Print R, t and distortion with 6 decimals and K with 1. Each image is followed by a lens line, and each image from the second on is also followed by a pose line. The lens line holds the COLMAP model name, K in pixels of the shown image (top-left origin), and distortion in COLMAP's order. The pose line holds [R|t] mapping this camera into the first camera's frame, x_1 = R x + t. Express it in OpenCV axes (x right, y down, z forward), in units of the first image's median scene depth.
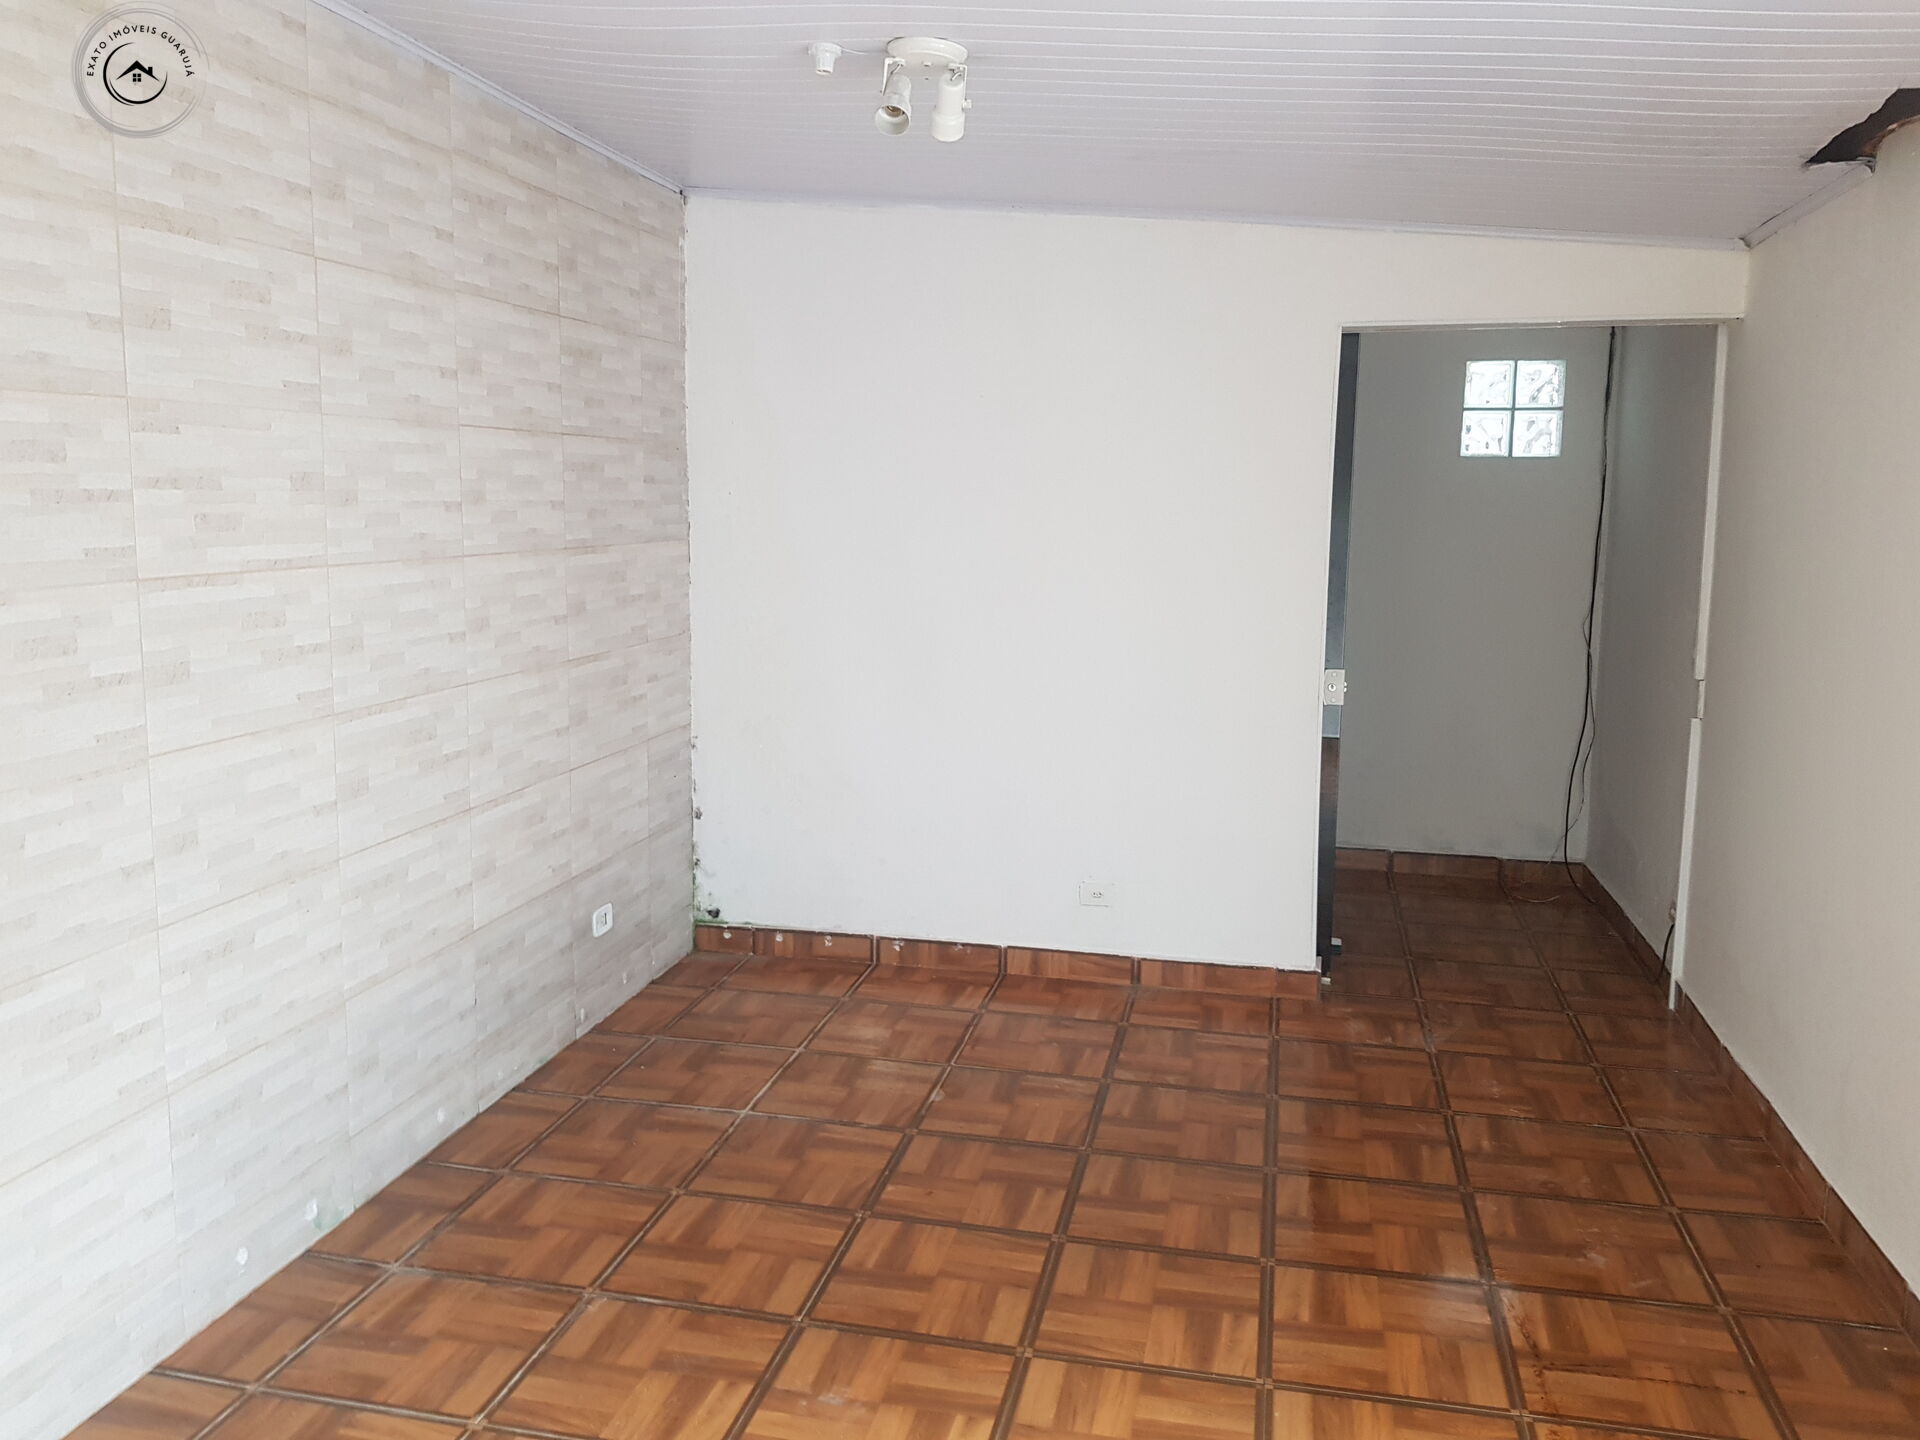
lens RADIAL K [[1506.2, 0, 955.8], [0, 1506.2, 723.9], [0, 0, 1]] dist [0.063528, -0.104764]
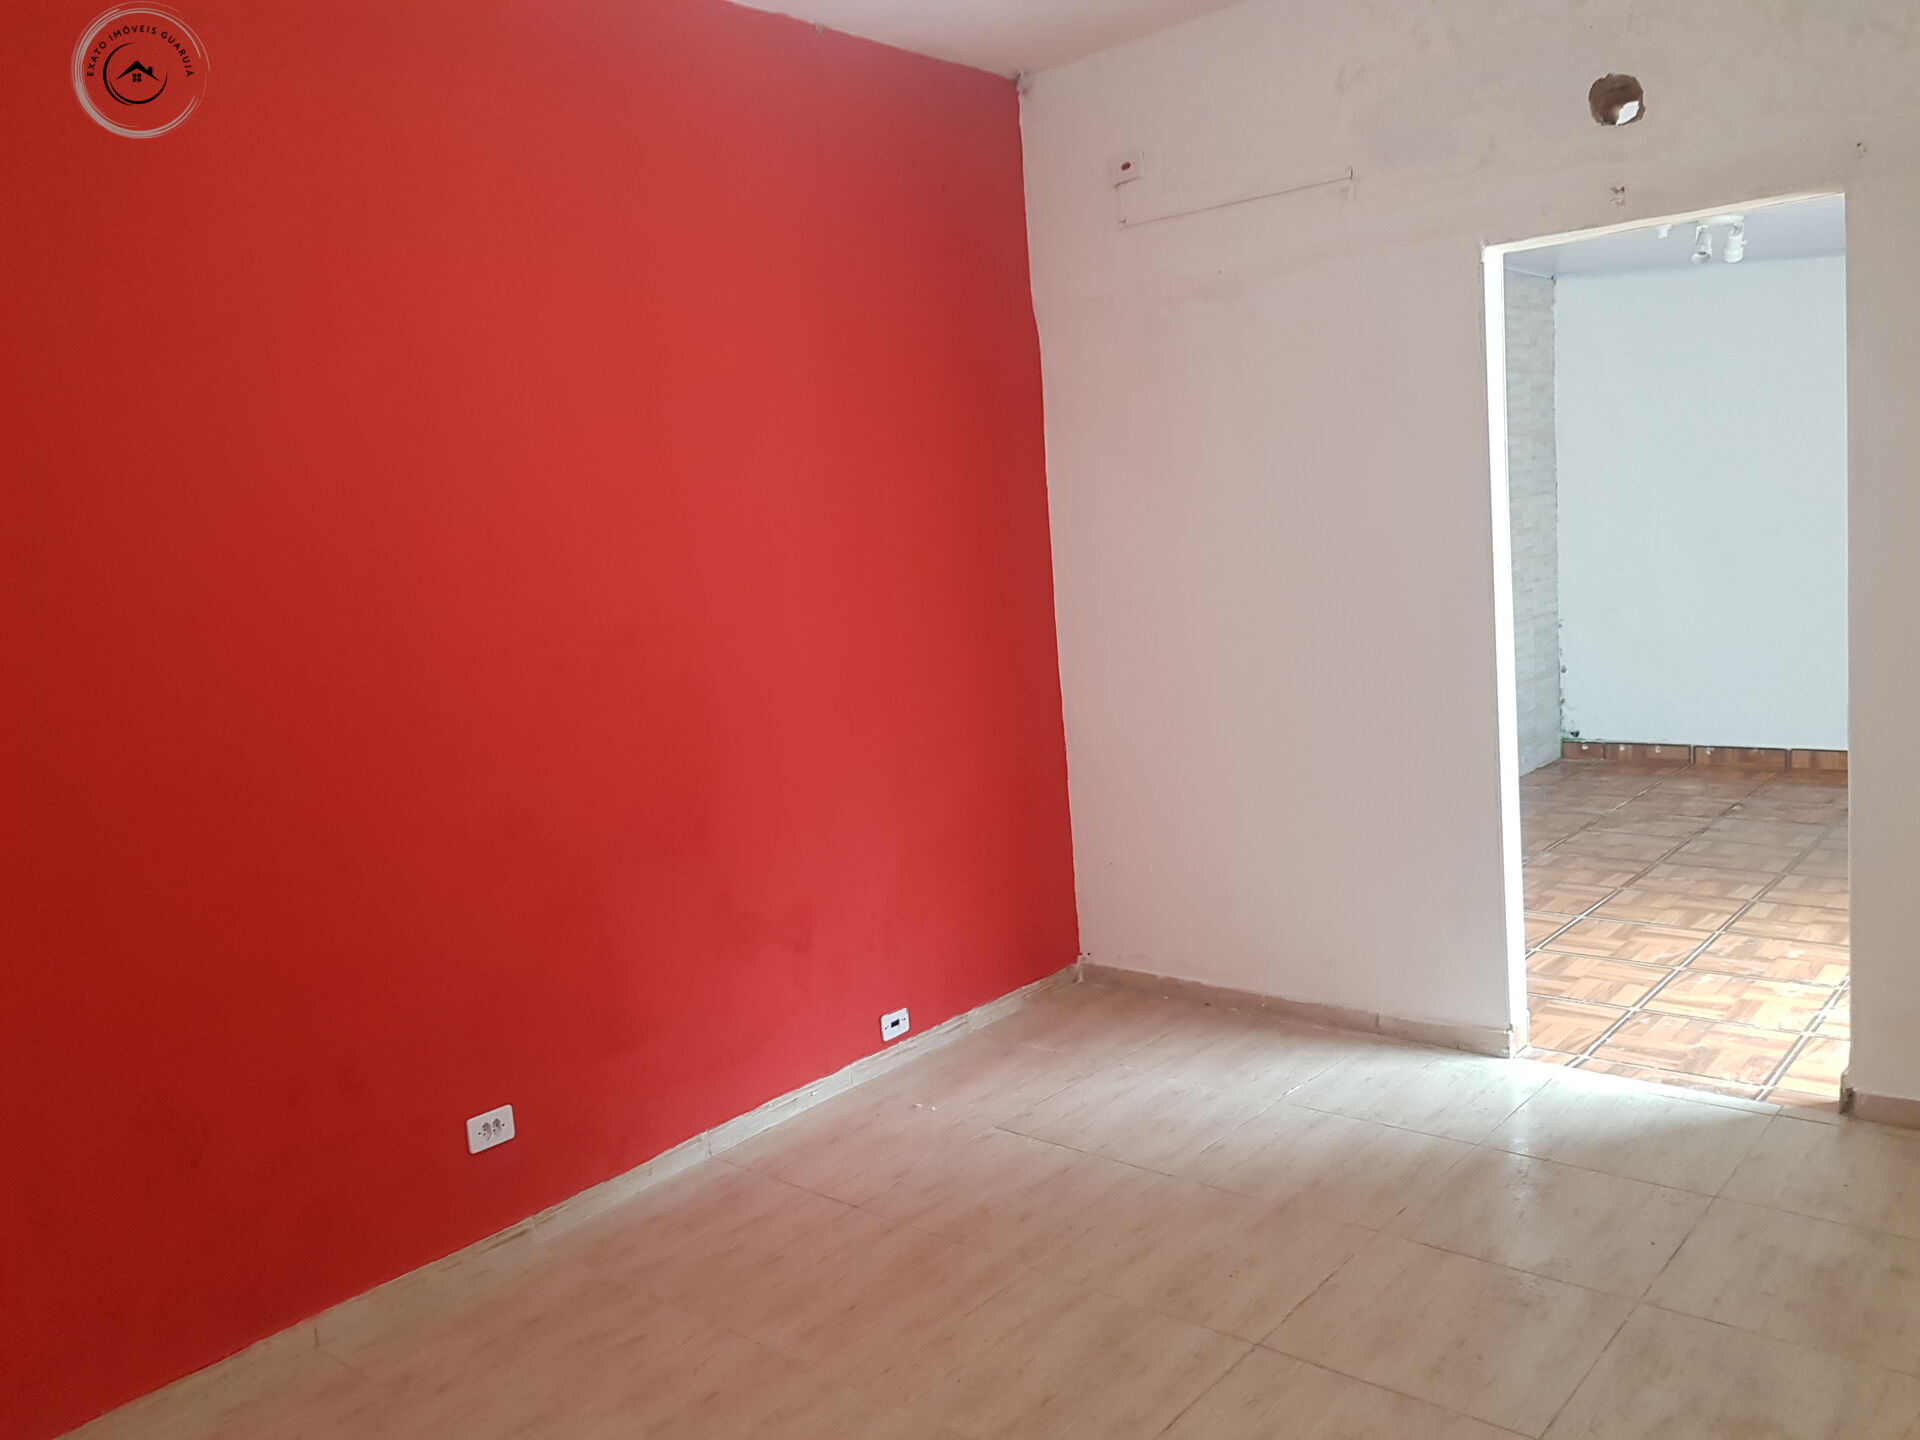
lens RADIAL K [[1506.2, 0, 953.5], [0, 1506.2, 710.0], [0, 0, 1]] dist [0.063528, -0.104764]
pose [[0.879540, -0.012831, -0.475652, 0.020507], [0.005317, 0.999839, -0.017139, 0.128372], [0.475796, 0.012545, 0.879466, -0.695091]]
